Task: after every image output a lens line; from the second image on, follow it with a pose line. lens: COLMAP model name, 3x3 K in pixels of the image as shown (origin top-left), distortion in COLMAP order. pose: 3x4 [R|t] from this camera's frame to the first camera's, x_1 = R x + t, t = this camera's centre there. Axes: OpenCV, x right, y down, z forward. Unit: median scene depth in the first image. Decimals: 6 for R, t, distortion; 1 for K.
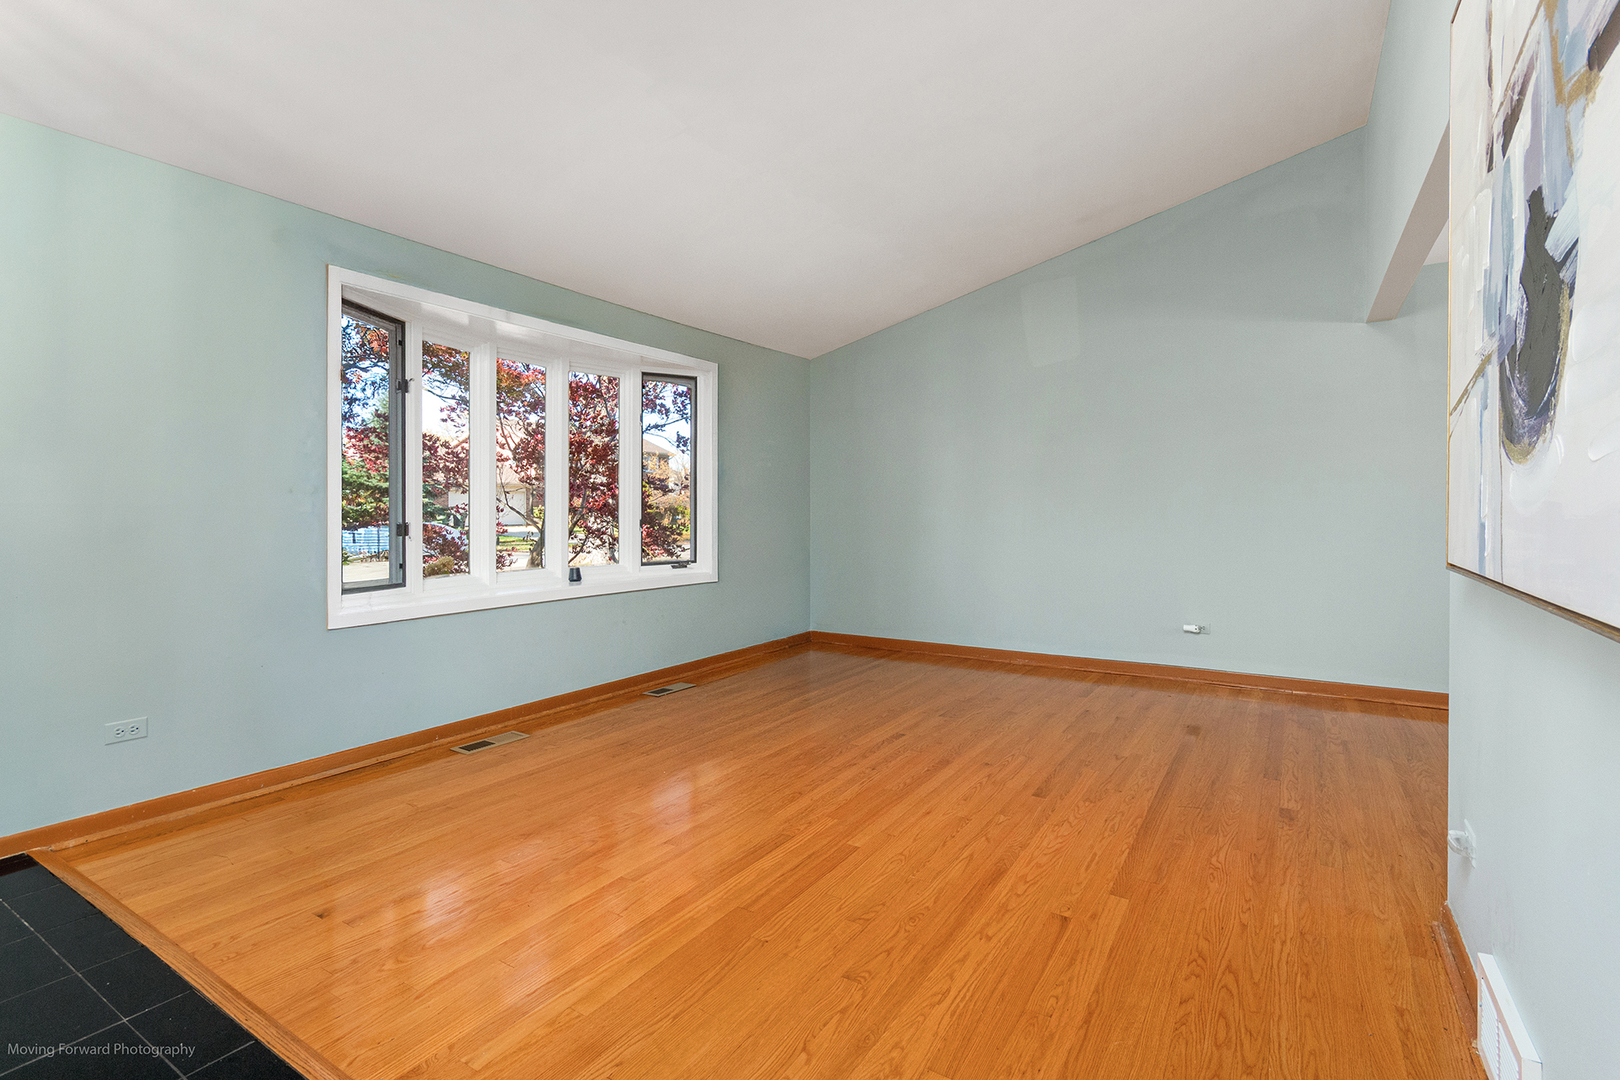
lens RADIAL K [[757.8, 0, 799.5], [0, 757.8, 505.9], [0, 0, 1]] dist [-0.000674, 0.001538]
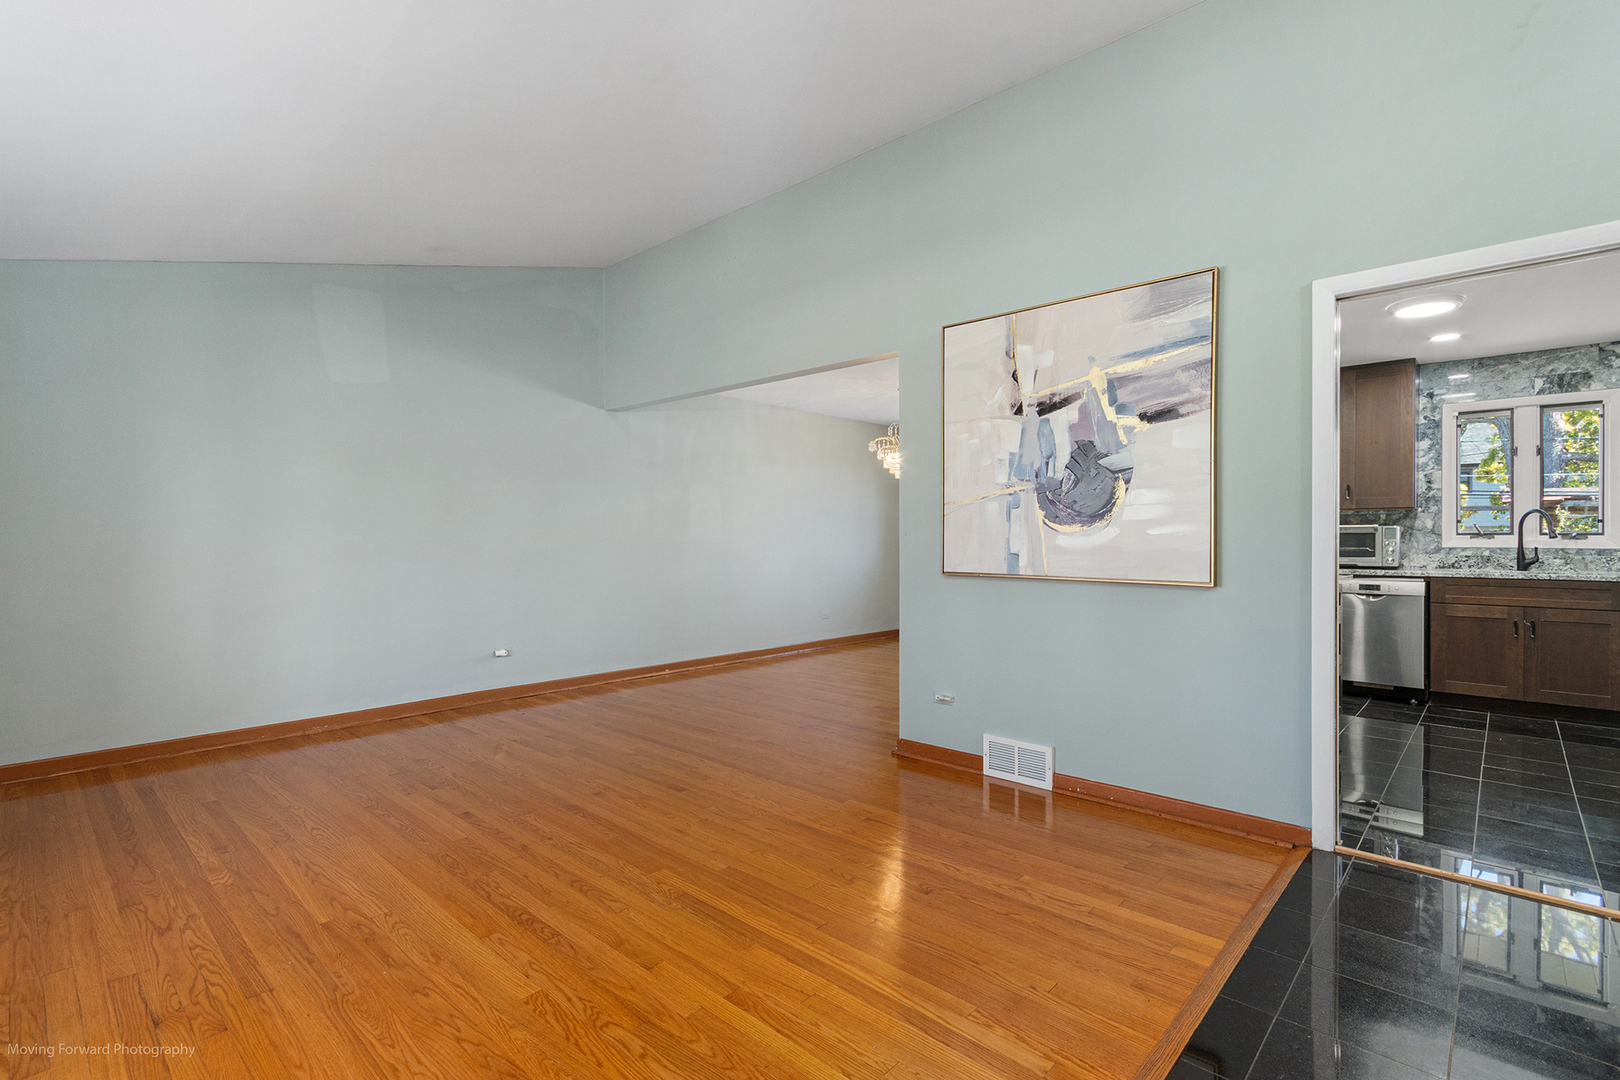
lens RADIAL K [[757.8, 0, 797.3], [0, 757.8, 541.6], [0, 0, 1]] dist [-0.000674, 0.001538]
pose [[0.187933, -0.005638, 0.982166, -0.787659], [0.000994, 0.999984, 0.005550, -0.013647], [-0.982181, -0.000067, 0.187935, 0.577913]]
